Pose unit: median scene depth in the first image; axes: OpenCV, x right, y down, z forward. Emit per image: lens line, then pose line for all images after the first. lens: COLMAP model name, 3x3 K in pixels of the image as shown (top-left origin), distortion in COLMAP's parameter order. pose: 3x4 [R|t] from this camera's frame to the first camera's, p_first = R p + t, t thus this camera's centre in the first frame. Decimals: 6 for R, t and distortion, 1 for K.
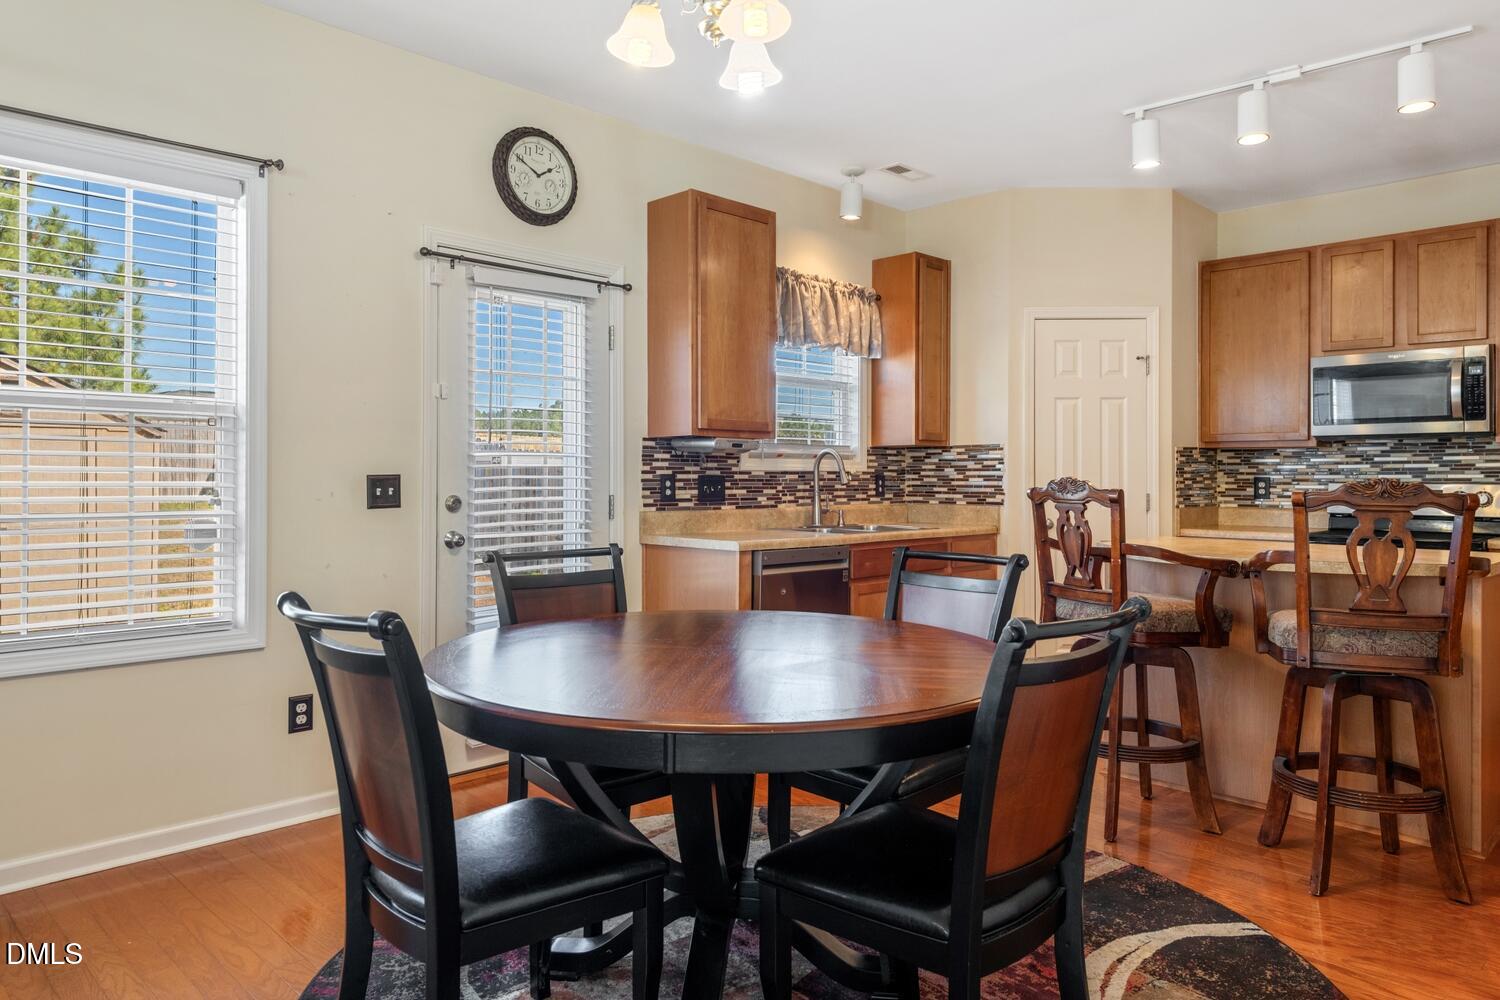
lens RADIAL K [[999.8, 0, 744.2], [0, 999.8, 477.0], [0, 0, 1]] dist [-0.005427, -0.012319]
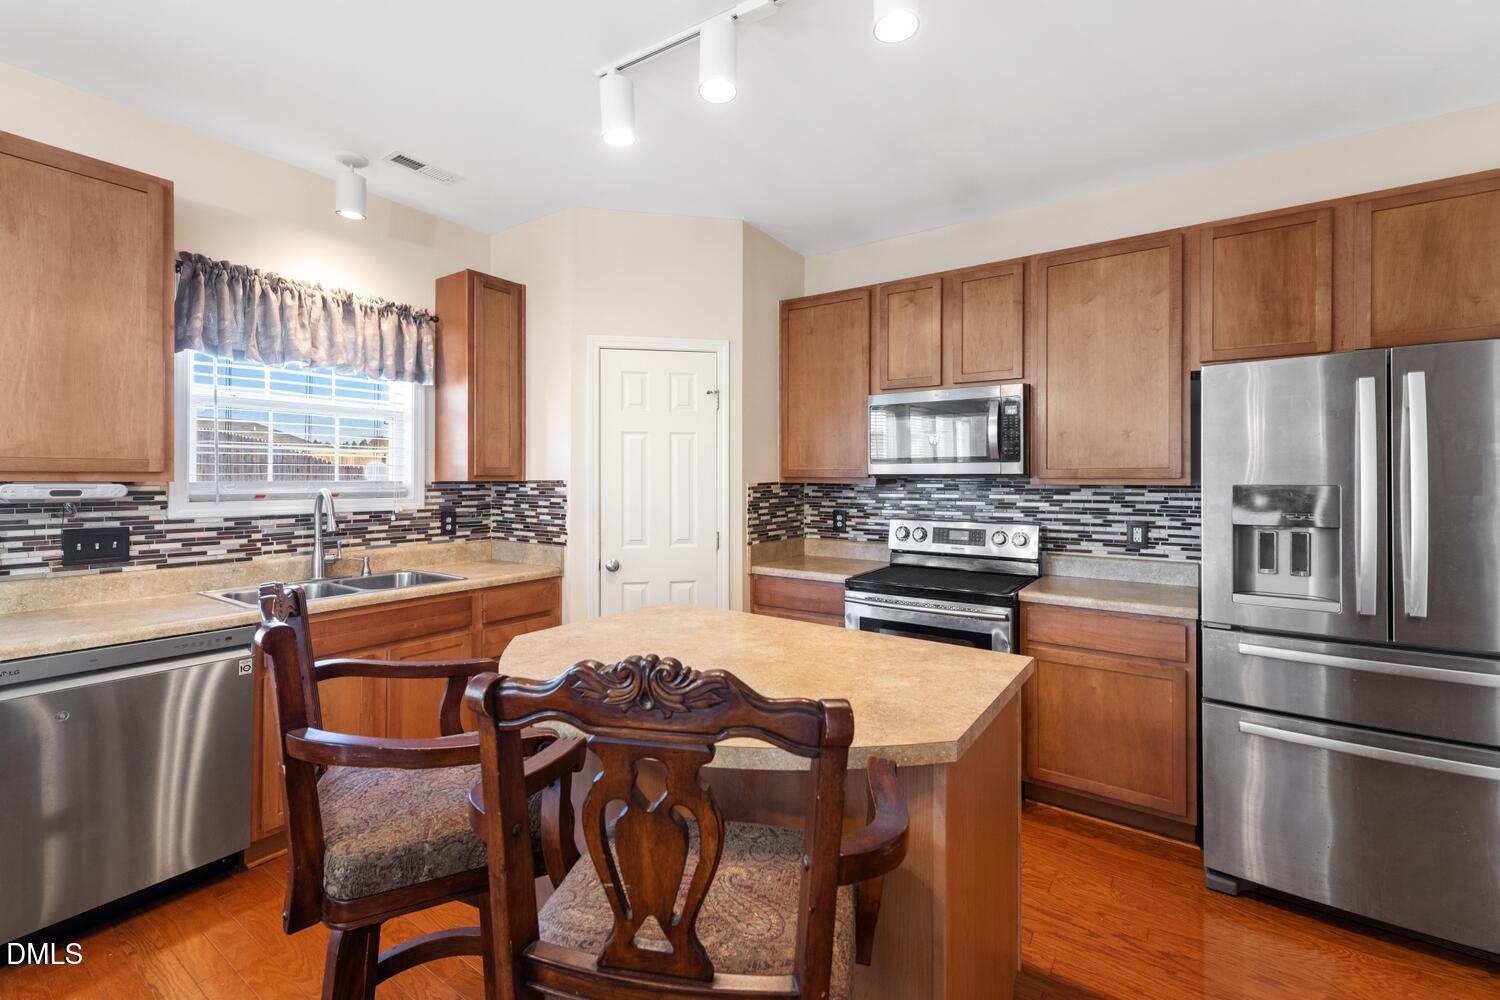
lens RADIAL K [[629.6, 0, 768.2], [0, 629.6, 480.6], [0, 0, 1]] dist [-0.015873, -0.000500]
pose [[0.977168, 0.000267, 0.212466, 0.321219], [-0.001034, 0.999993, 0.003499, -0.035300], [-0.212464, -0.003639, 0.977162, 0.387919]]
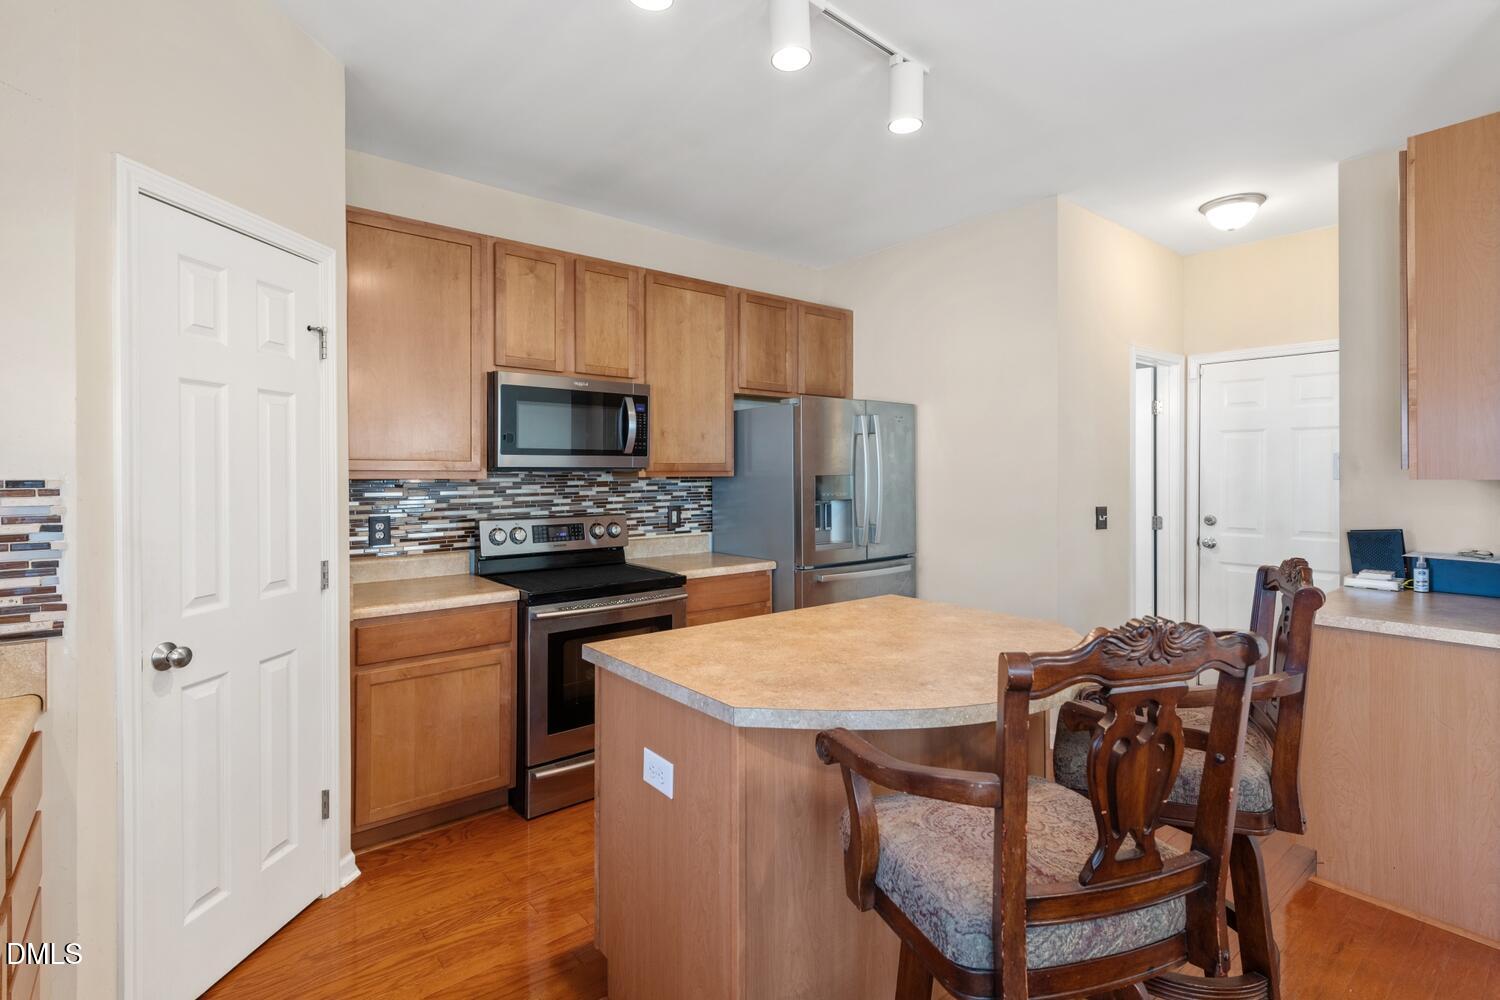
lens RADIAL K [[703.9, 0, 777.3], [0, 703.9, 473.3], [0, 0, 1]] dist [-0.004361, -0.002411]
pose [[0.042729, -0.004682, 0.999076, -0.001229], [0.000781, 0.999989, 0.004653, -0.036823], [-0.999086, 0.000581, 0.042732, 0.713412]]
